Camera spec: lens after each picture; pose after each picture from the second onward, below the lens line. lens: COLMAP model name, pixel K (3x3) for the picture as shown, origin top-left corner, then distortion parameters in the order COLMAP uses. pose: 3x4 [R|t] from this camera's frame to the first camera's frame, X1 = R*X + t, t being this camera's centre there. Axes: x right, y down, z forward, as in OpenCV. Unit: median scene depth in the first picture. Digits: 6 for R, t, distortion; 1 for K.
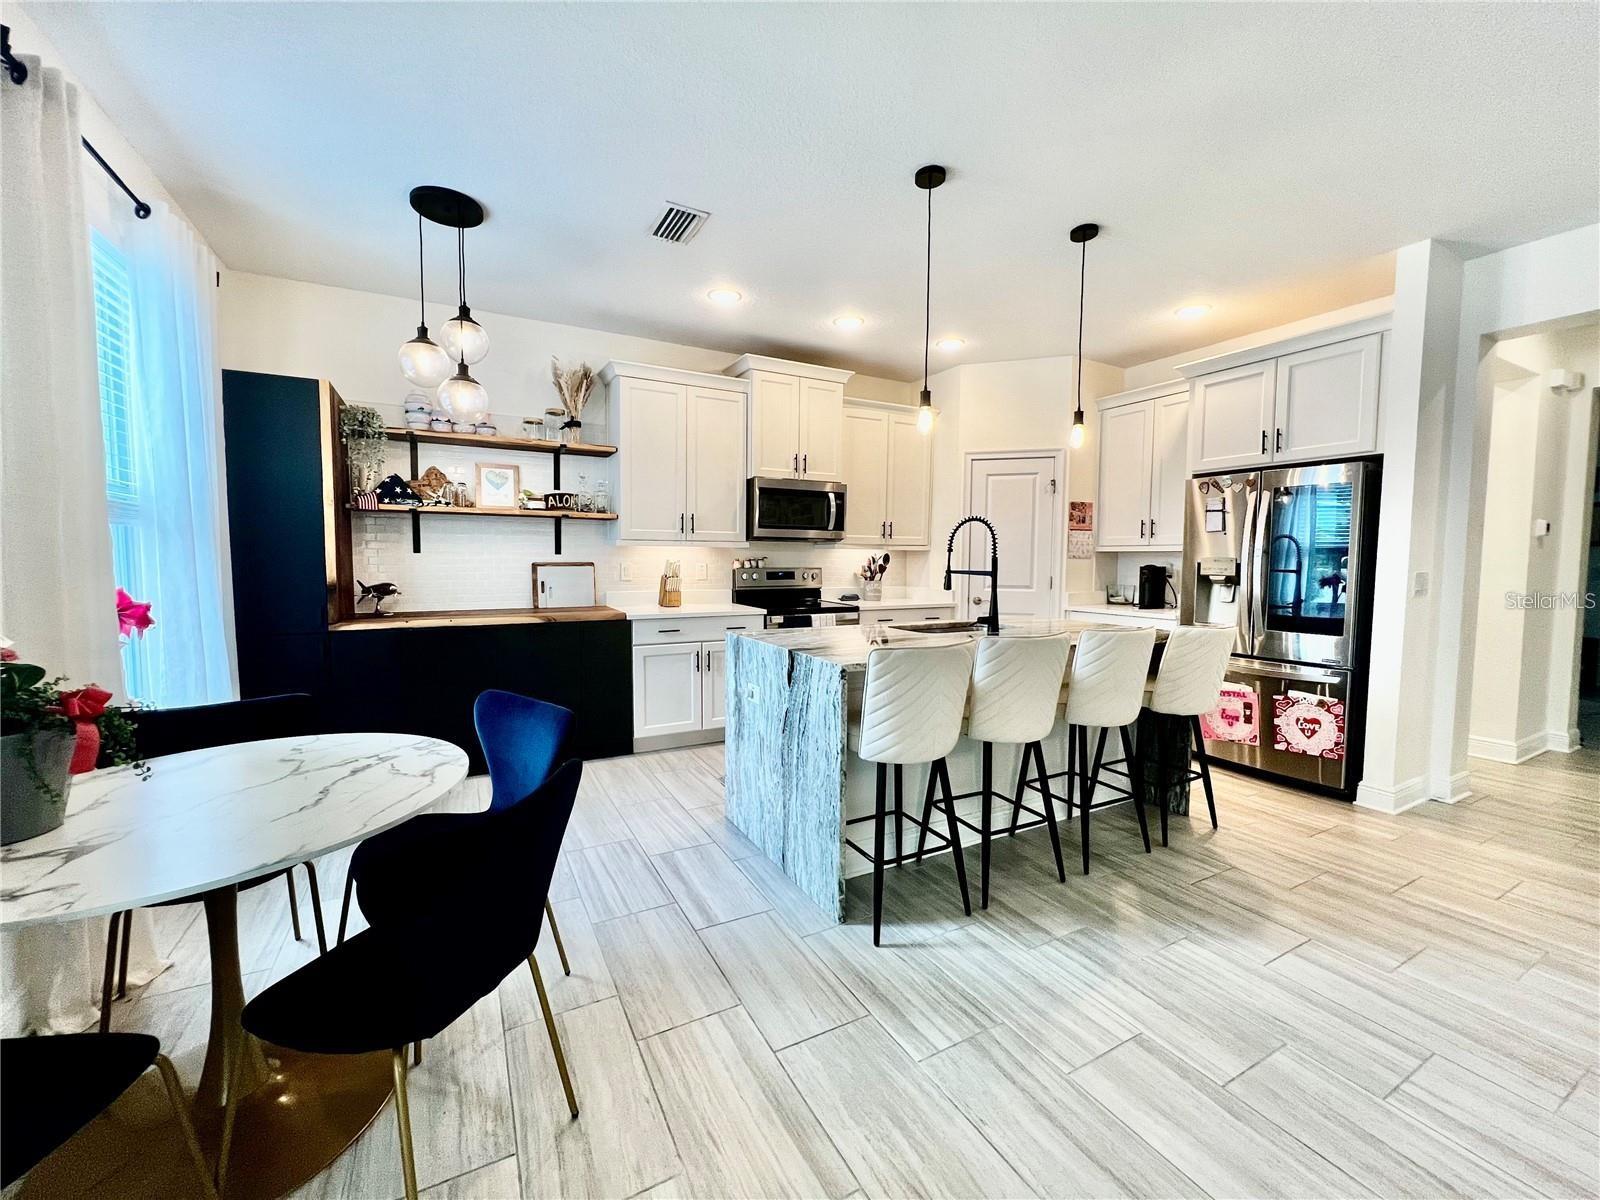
lens RADIAL K [[639.5, 0, 799.2], [0, 639.5, 598.8], [0, 0, 1]] dist [-0.002782, 0.000930]
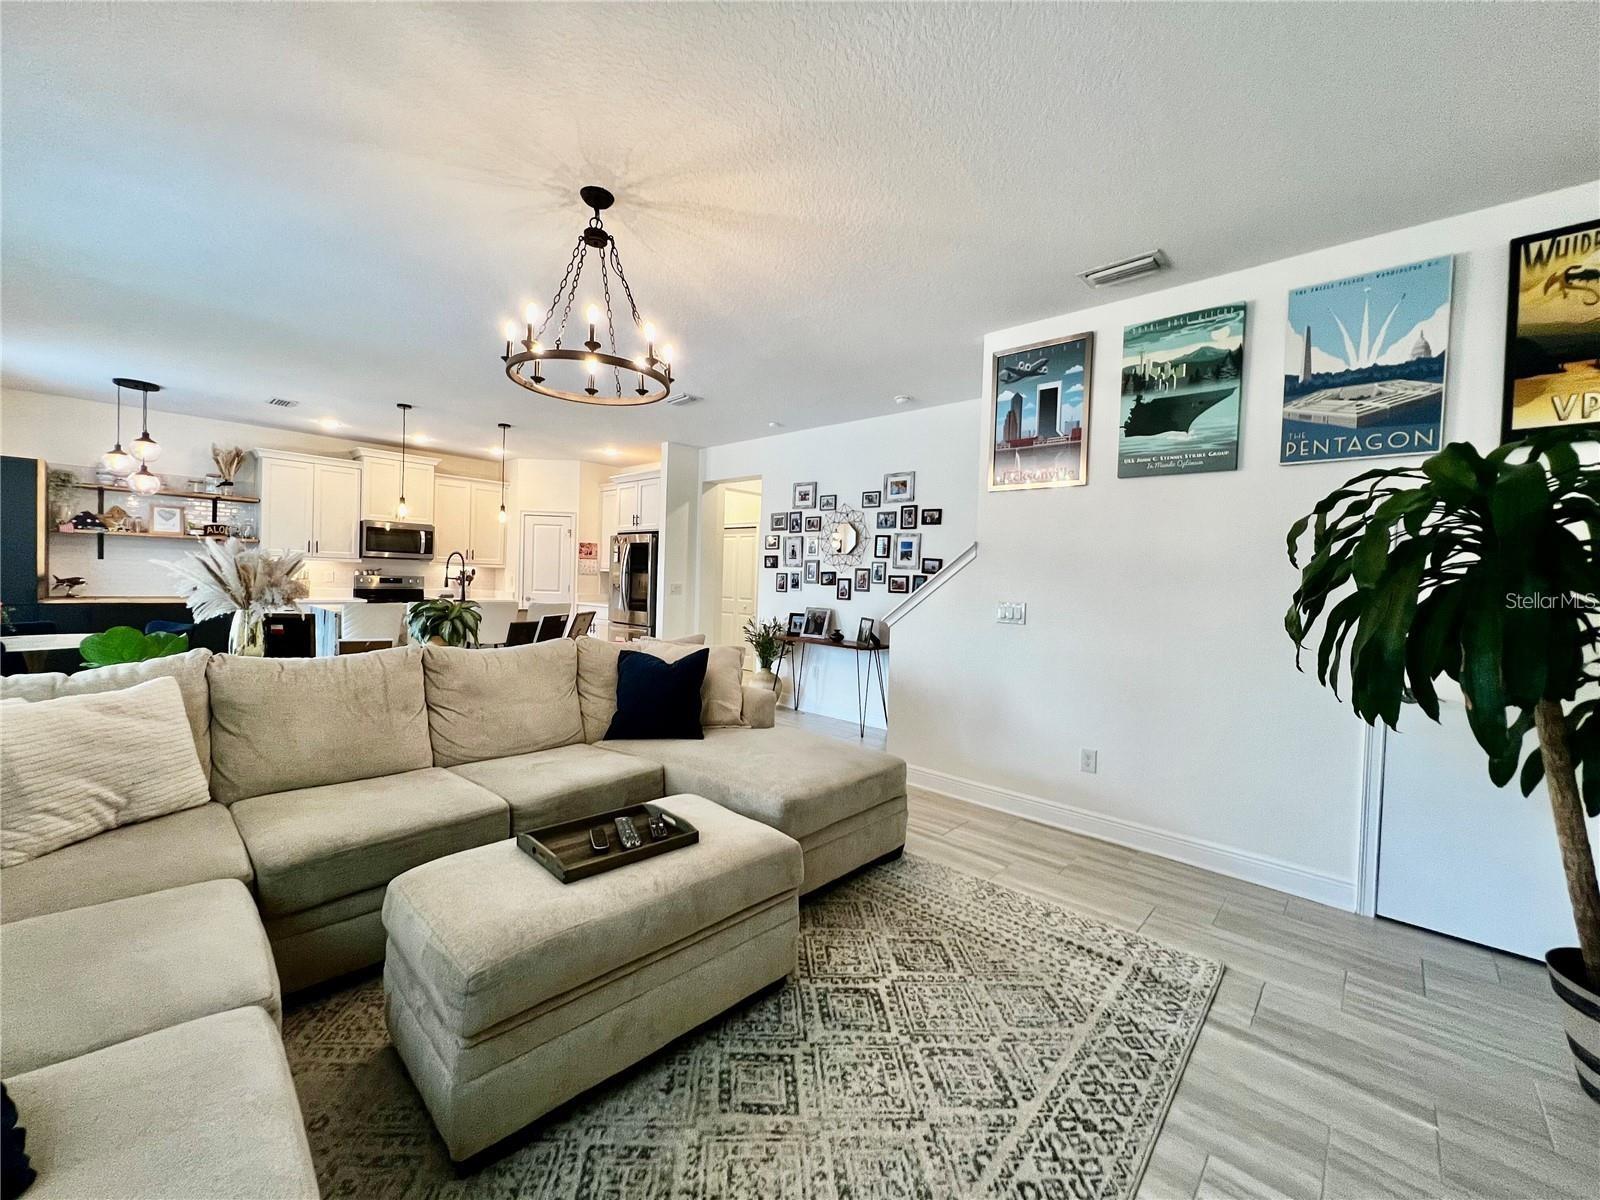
lens RADIAL K [[639.5, 0, 798.7], [0, 639.5, 595.2], [0, 0, 1]] dist [-0.002782, 0.000930]
pose [[0.945821, 0.016845, 0.324251, 0.507867], [-0.005986, 0.999388, -0.034460, 0.059387], [-0.324633, 0.030652, 0.945343, -1.015811]]
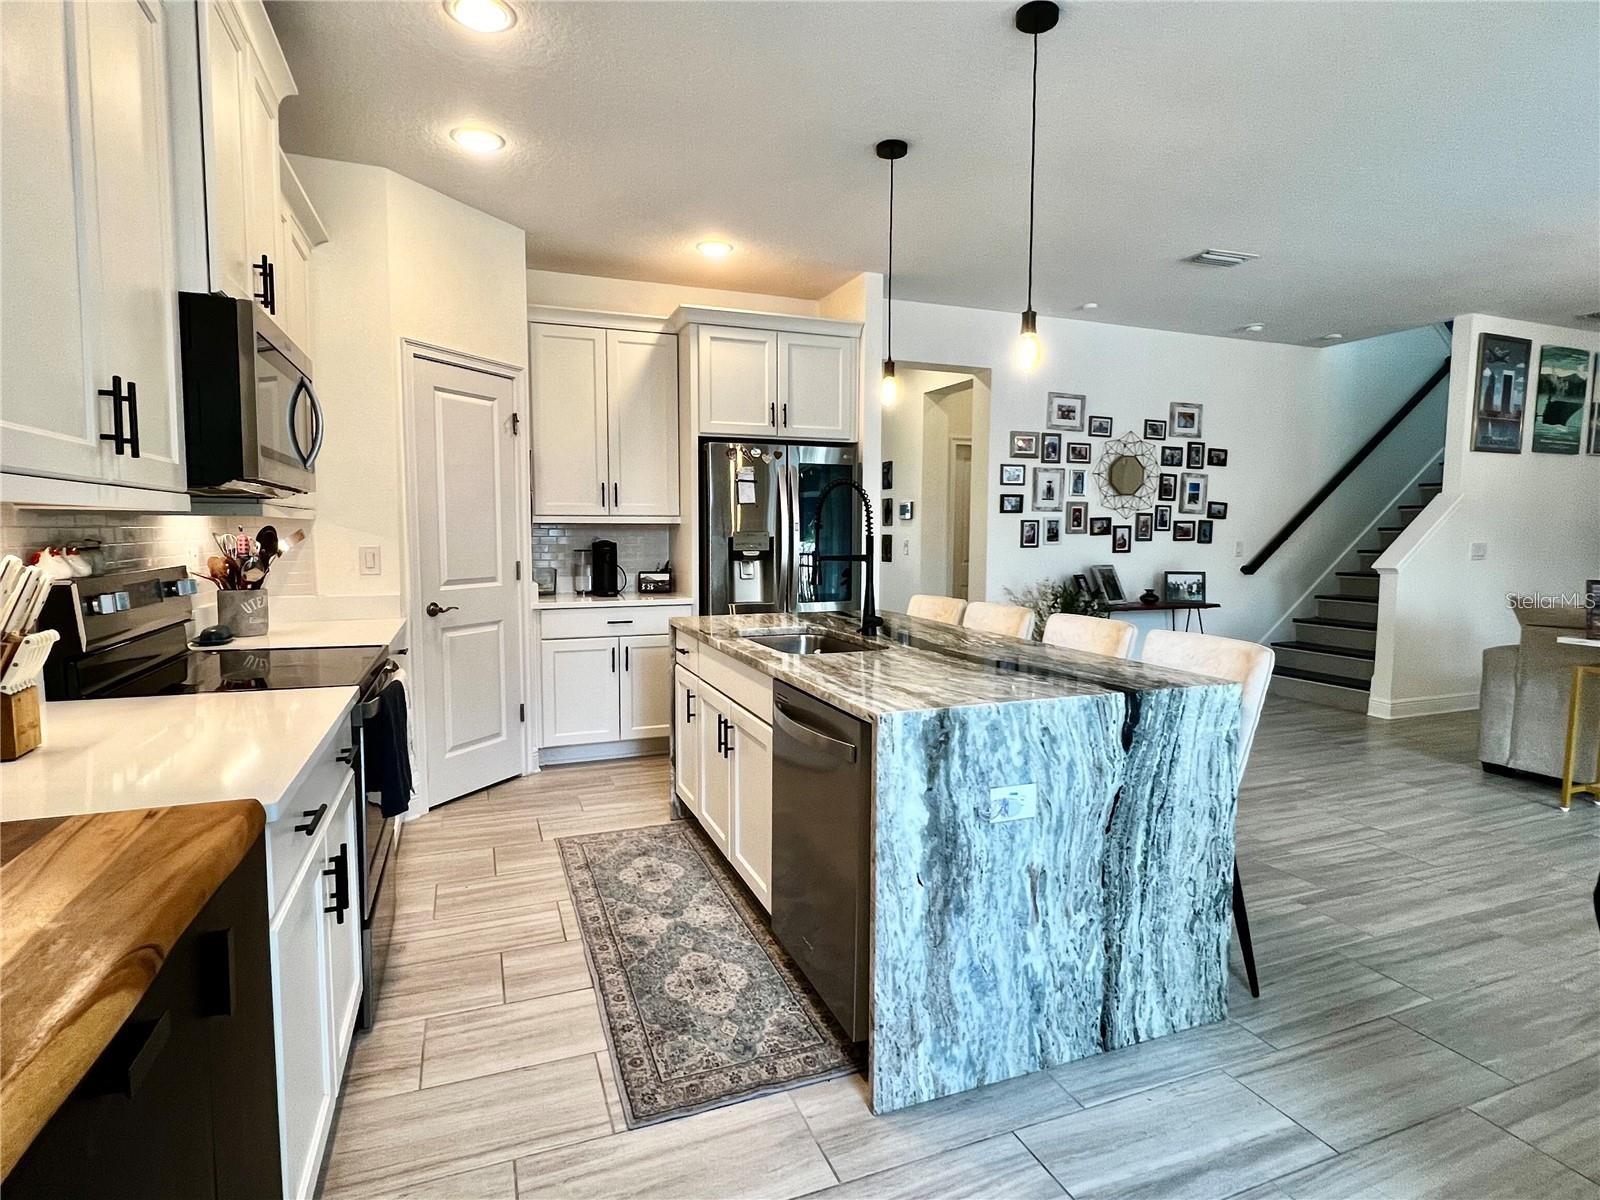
lens RADIAL K [[834.7, 0, 790.4], [0, 834.7, 601.1], [0, 0, 1]] dist [-0.004433, 0.000027]
pose [[0.126567, -0.091381, 0.987740, -0.513239], [0.062285, 0.994515, 0.084027, -0.058383], [-0.990001, 0.050886, 0.131564, 0.734412]]
